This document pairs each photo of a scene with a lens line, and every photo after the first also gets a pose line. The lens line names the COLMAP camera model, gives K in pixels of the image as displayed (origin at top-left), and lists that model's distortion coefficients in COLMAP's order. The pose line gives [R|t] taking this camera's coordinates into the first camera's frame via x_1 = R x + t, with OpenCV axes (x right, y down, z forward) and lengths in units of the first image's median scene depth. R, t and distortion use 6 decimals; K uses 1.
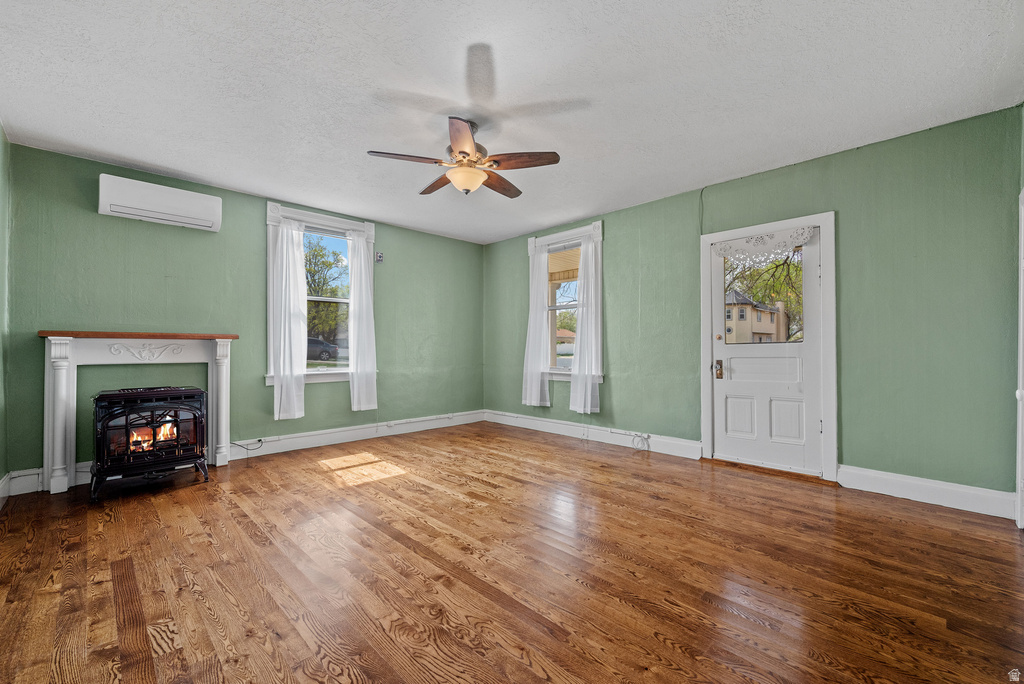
lens RADIAL K [[430.3, 0, 518.2], [0, 430.3, 342.6], [0, 0, 1]] dist [0.001018, -0.000112]
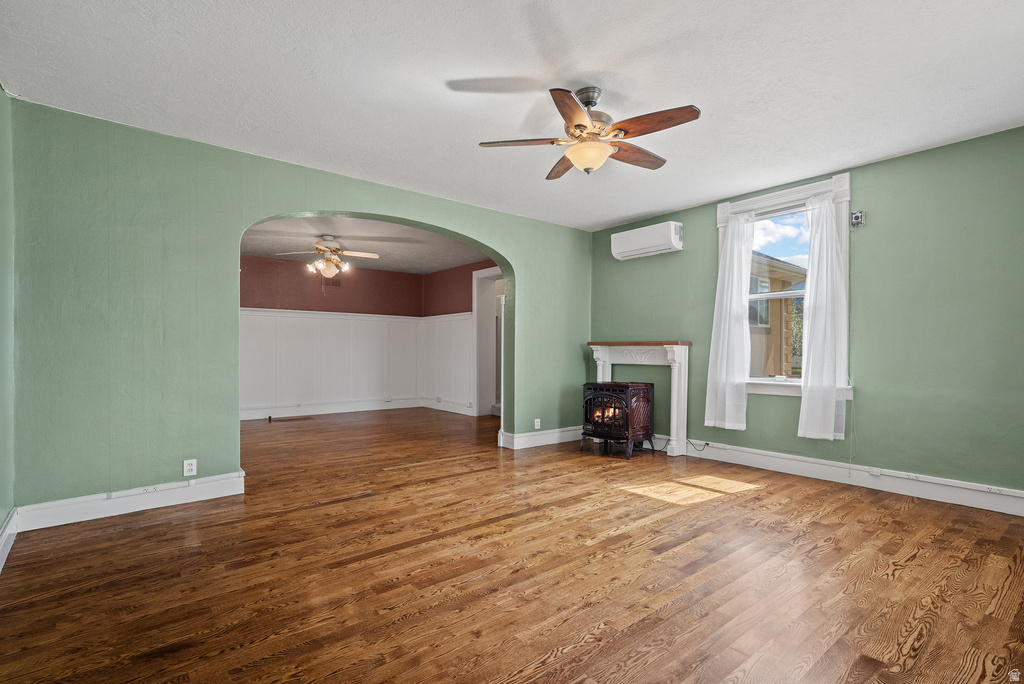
lens RADIAL K [[492.5, 0, 510.7], [0, 492.5, 354.5], [0, 0, 1]] dist [0.004607, -0.000057]
pose [[-0.088040, 0.007537, -0.996088, 0.778677], [0.010108, 0.999927, 0.006672, 0.004048], [0.996066, -0.009481, -0.088110, 0.832434]]
